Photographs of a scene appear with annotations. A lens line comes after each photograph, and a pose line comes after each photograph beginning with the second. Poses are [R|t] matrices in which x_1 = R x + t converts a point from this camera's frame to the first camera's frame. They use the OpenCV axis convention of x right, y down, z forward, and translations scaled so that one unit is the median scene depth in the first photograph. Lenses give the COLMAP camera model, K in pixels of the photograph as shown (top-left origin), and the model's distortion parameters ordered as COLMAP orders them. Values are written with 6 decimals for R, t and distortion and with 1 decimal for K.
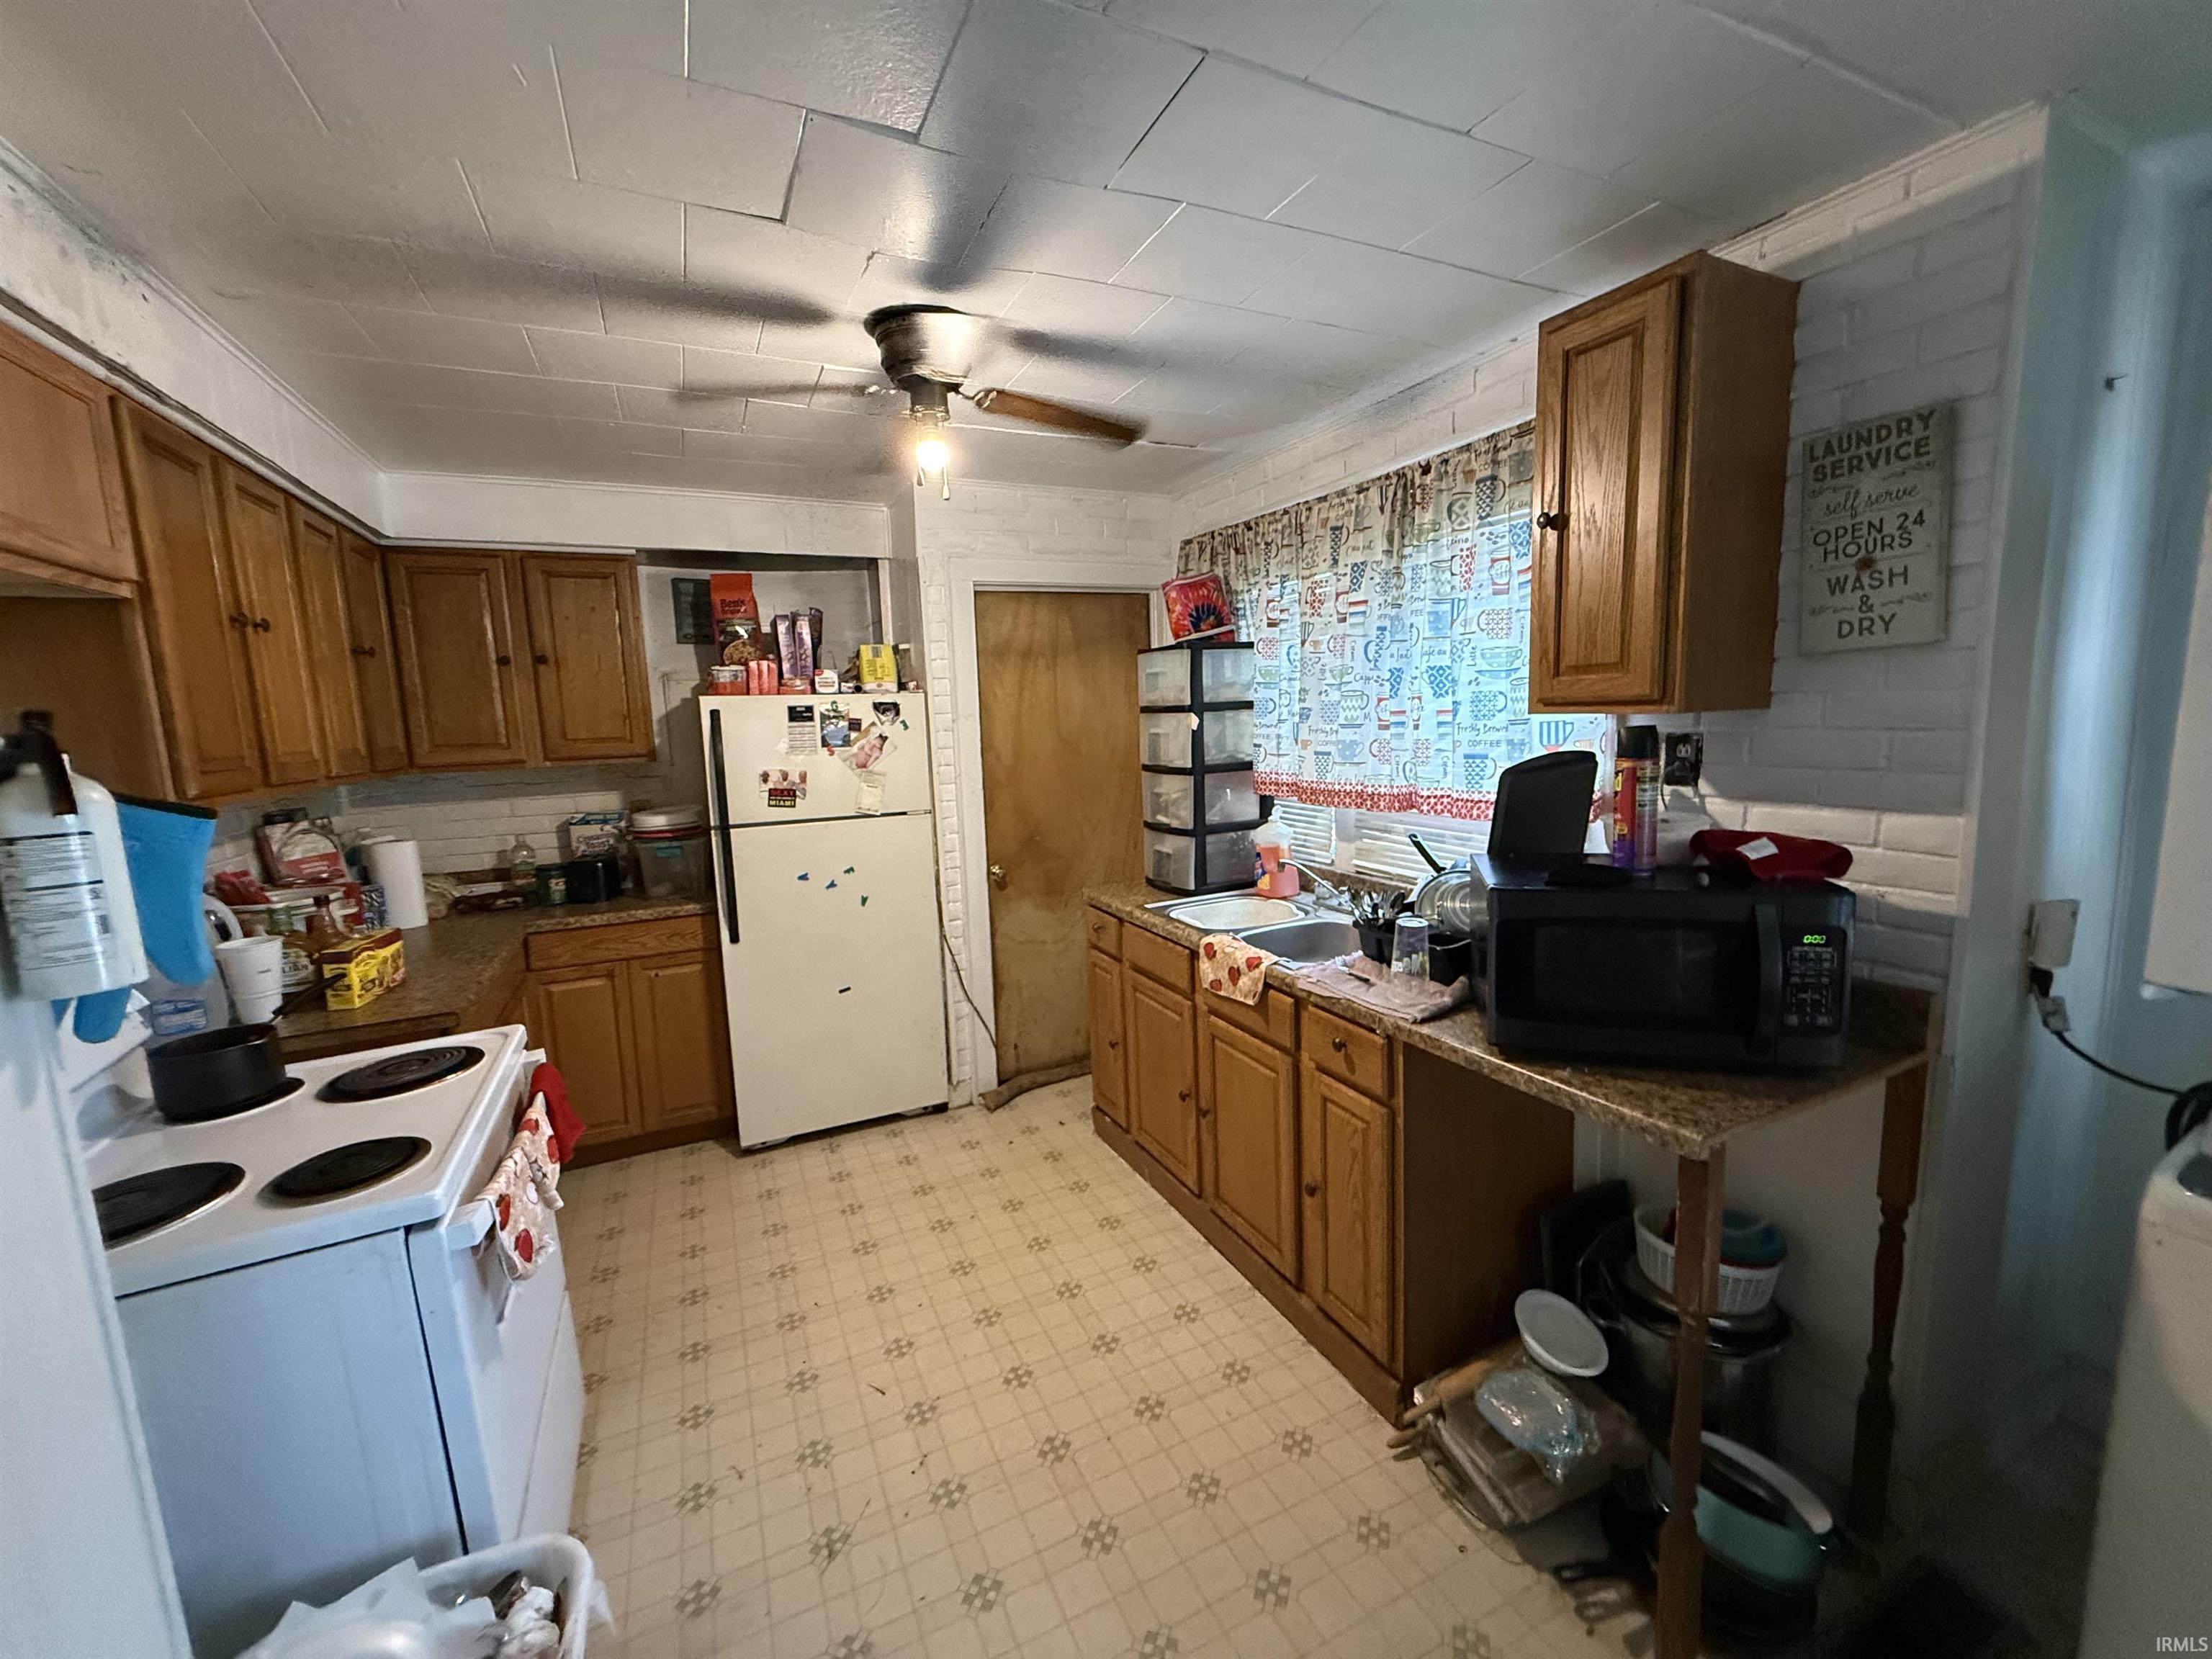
lens RADIAL K [[882.5, 0, 1103.6], [0, 882.5, 830.7], [0, 0, 1]] dist [-0.001009, 0.000245]
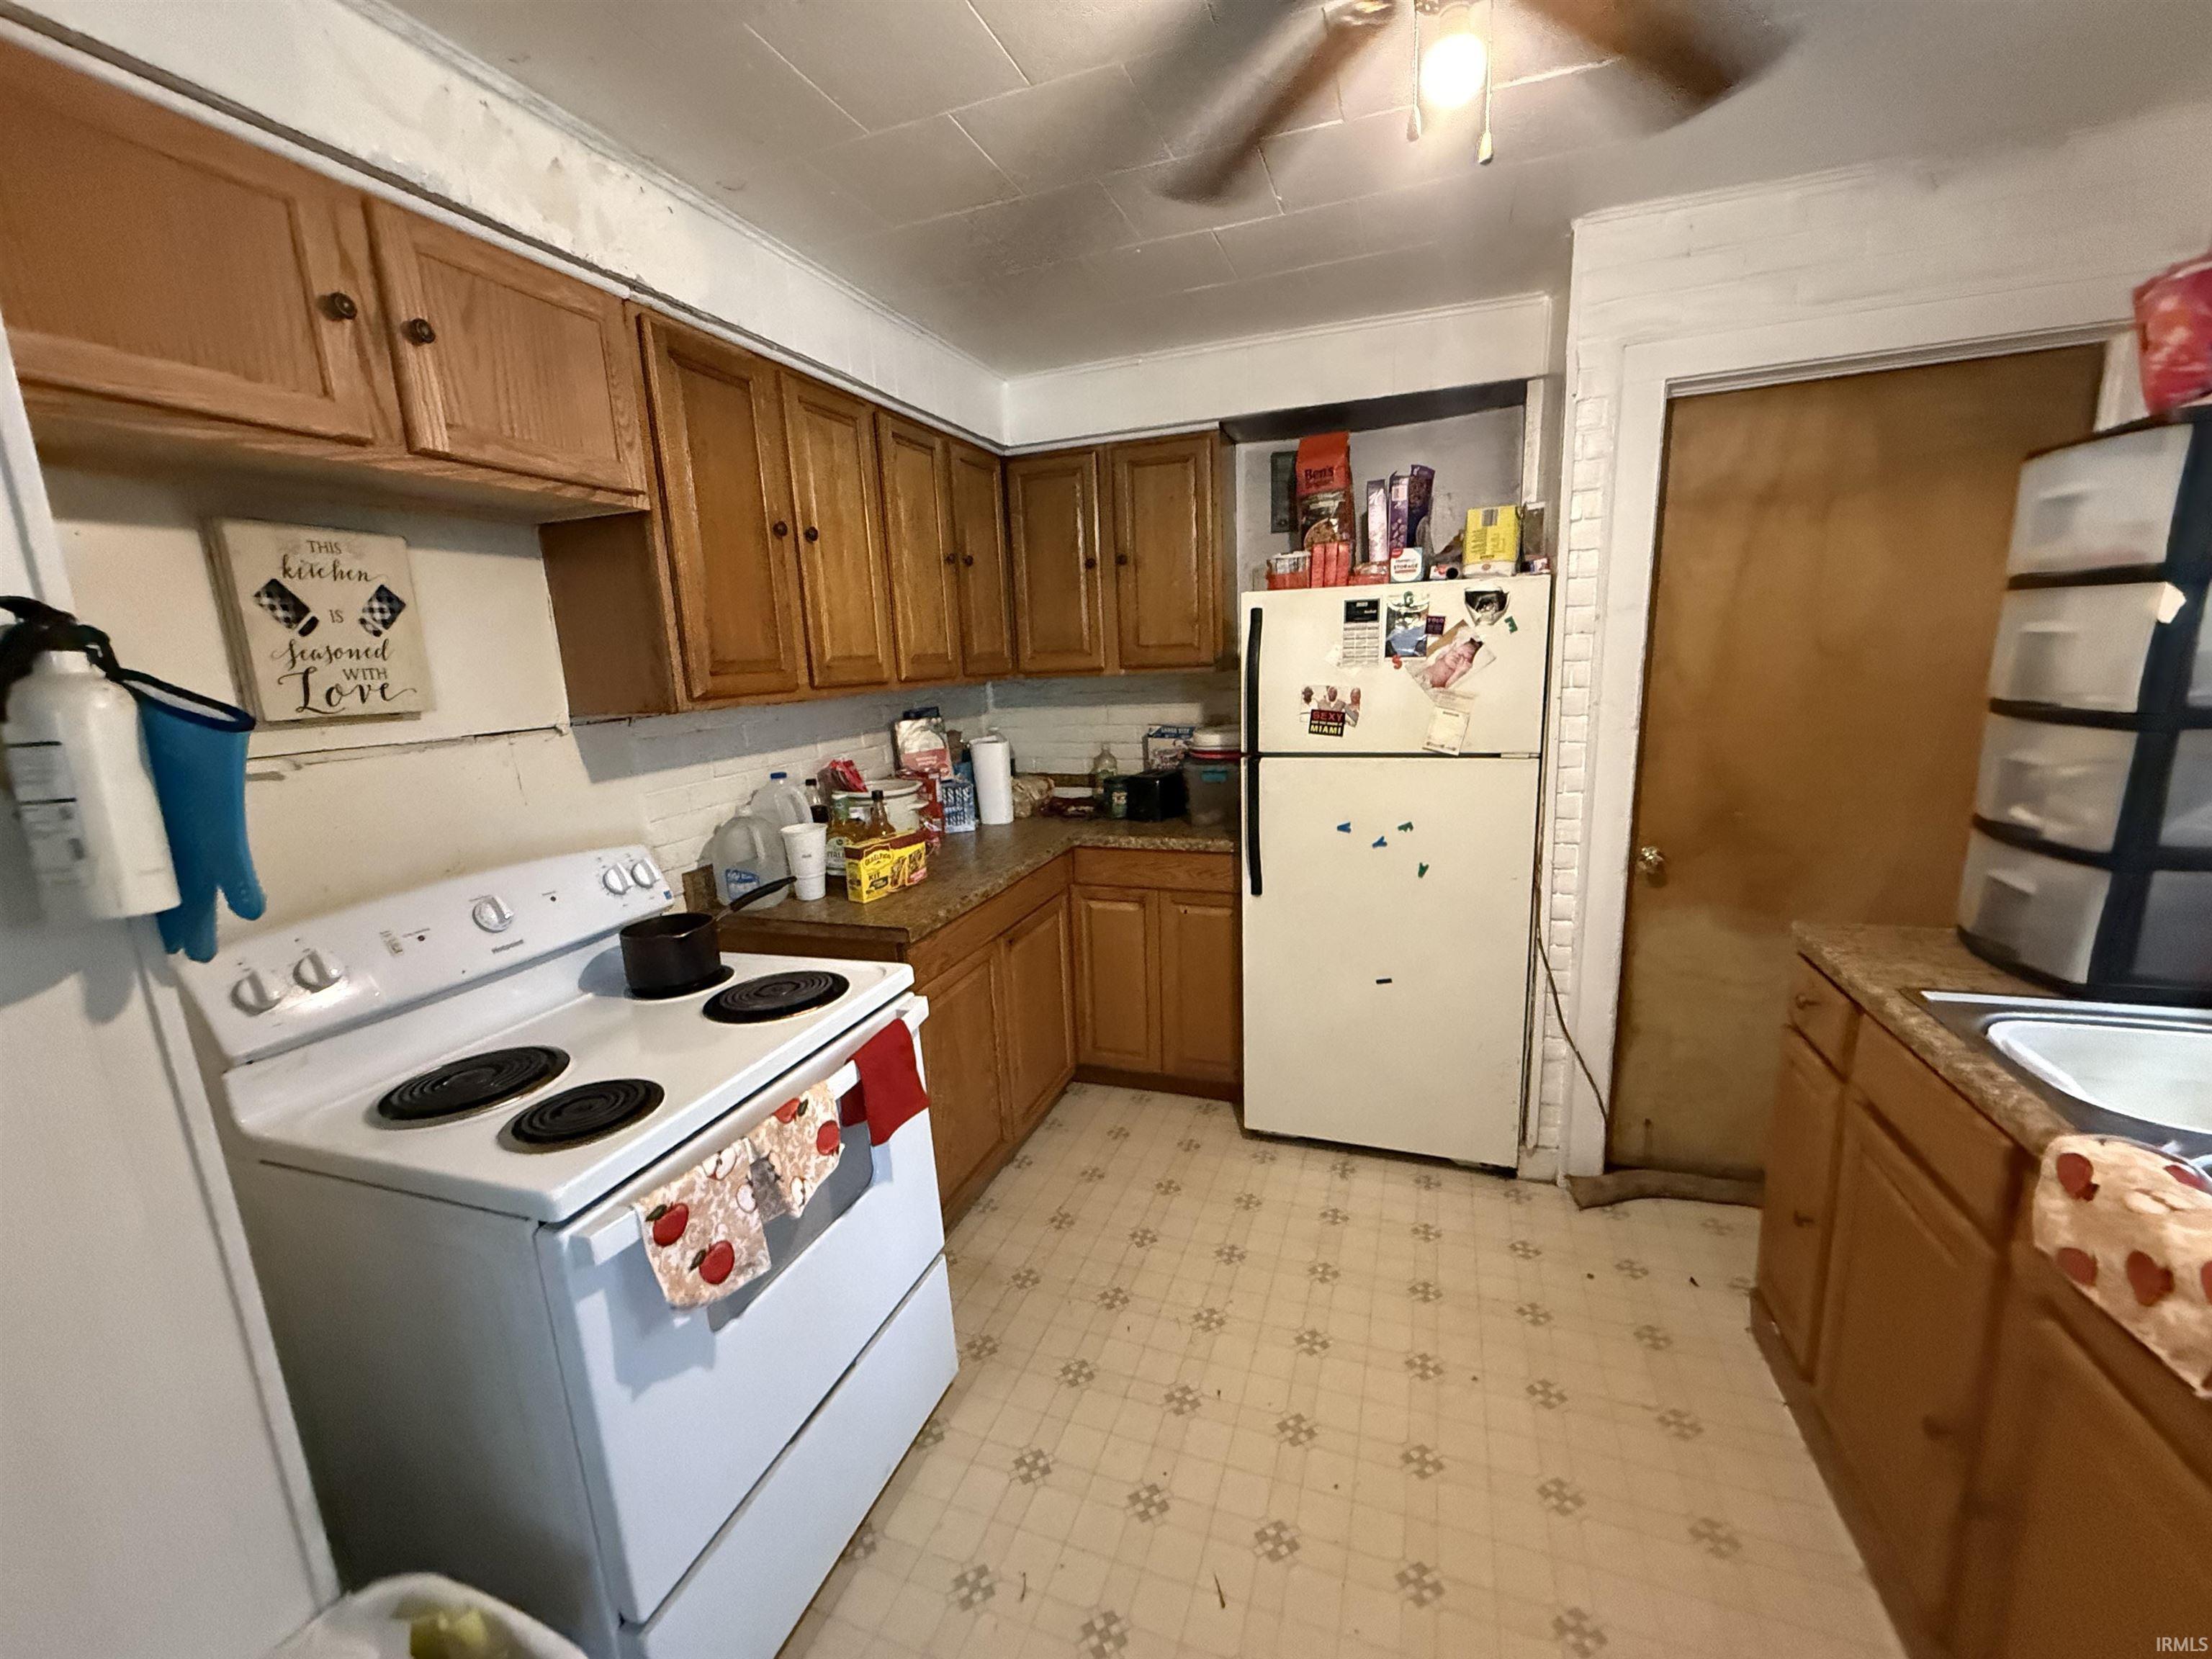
lens RADIAL K [[882.5, 0, 1102.1], [0, 882.5, 830.2], [0, 0, 1]] dist [-0.001009, 0.000245]
pose [[0.700038, 0.146218, -0.698976, 0.052222], [-0.076888, 0.988556, 0.129790, -0.029550], [0.709954, -0.037115, 0.703269, 0.315119]]
